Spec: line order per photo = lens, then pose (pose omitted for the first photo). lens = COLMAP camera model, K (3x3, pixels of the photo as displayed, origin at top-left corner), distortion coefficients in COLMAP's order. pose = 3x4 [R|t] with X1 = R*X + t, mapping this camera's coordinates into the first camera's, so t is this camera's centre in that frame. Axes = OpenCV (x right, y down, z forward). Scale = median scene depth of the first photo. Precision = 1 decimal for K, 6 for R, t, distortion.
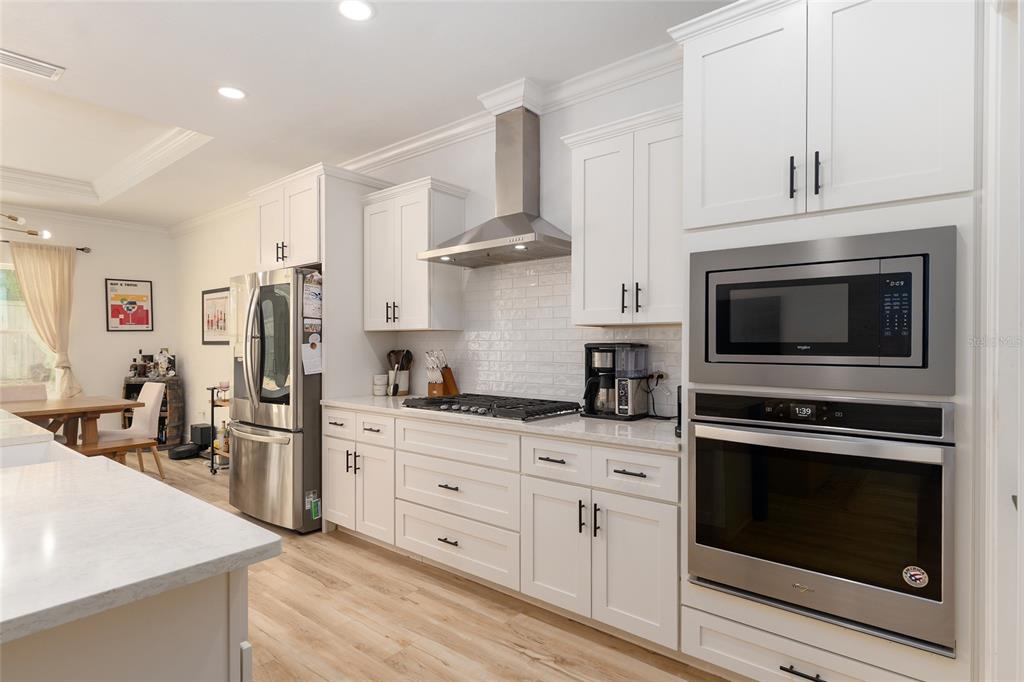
lens RADIAL K [[529.9, 0, 512.7], [0, 529.9, 345.3], [0, 0, 1]] dist [0.014047, -0.013218]
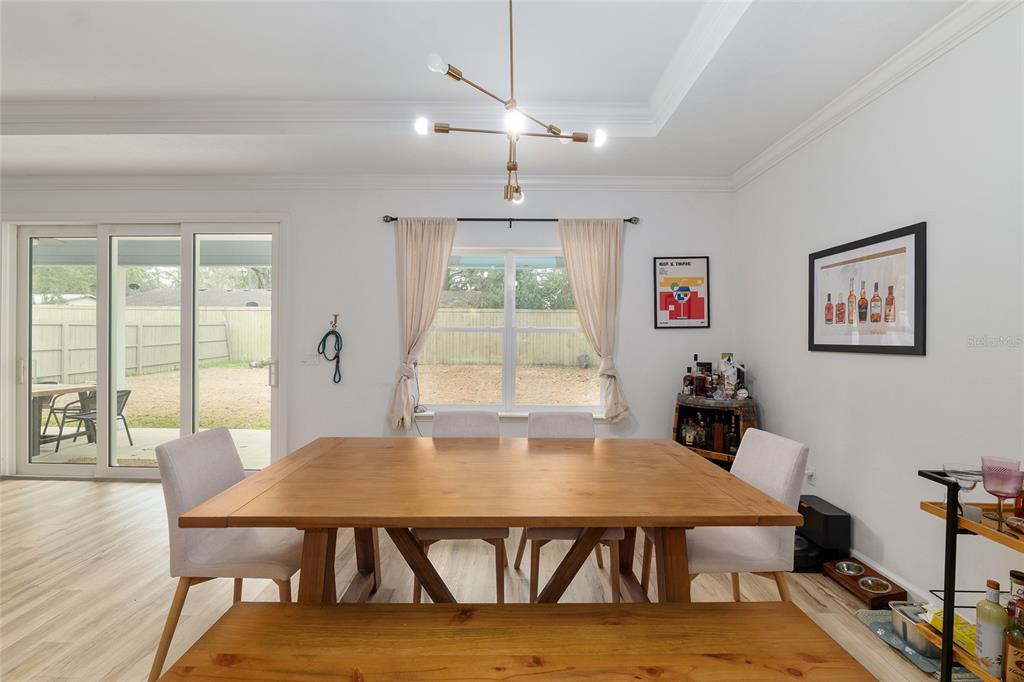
lens RADIAL K [[422.4, 0, 513.7], [0, 422.4, 336.7], [0, 0, 1]] dist [-0.010753, 0.000192]
pose [[0.630429, 0.003465, -0.776239, -0.461973], [-0.009854, 0.999945, -0.003540, -0.011900], [0.776184, 0.009881, 0.630429, 0.512179]]
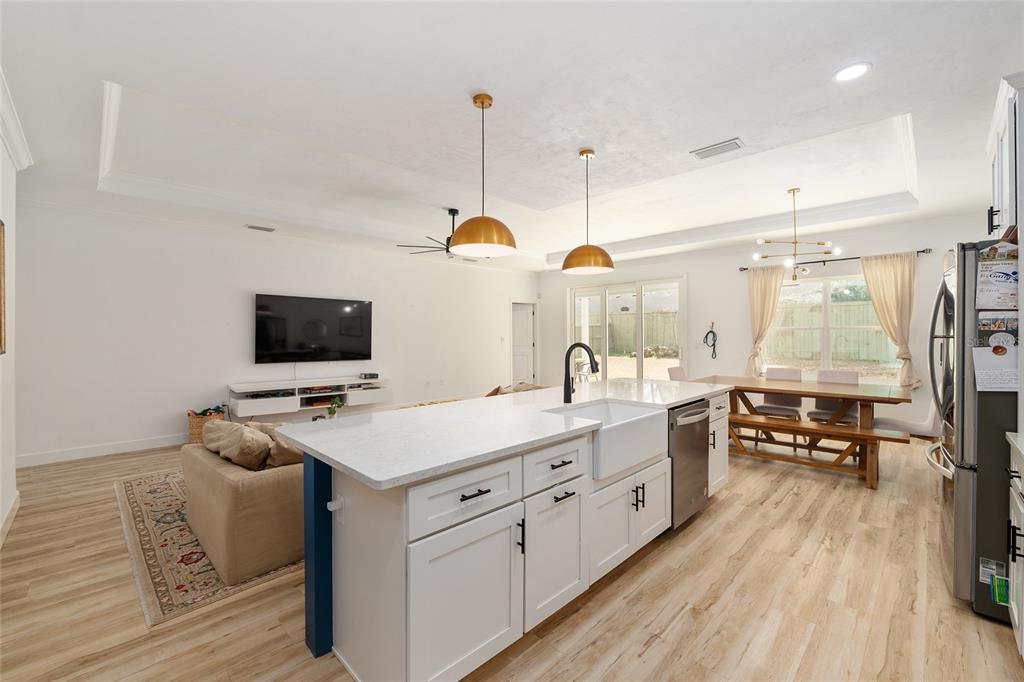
lens RADIAL K [[422.4, 0, 513.7], [0, 422.4, 336.7], [0, 0, 1]] dist [-0.010753, 0.000192]
pose [[-0.099541, 0.006757, -0.995011, 0.130882], [0.002189, 0.999976, 0.006572, -0.012917], [0.995031, -0.001524, -0.099553, 0.257701]]
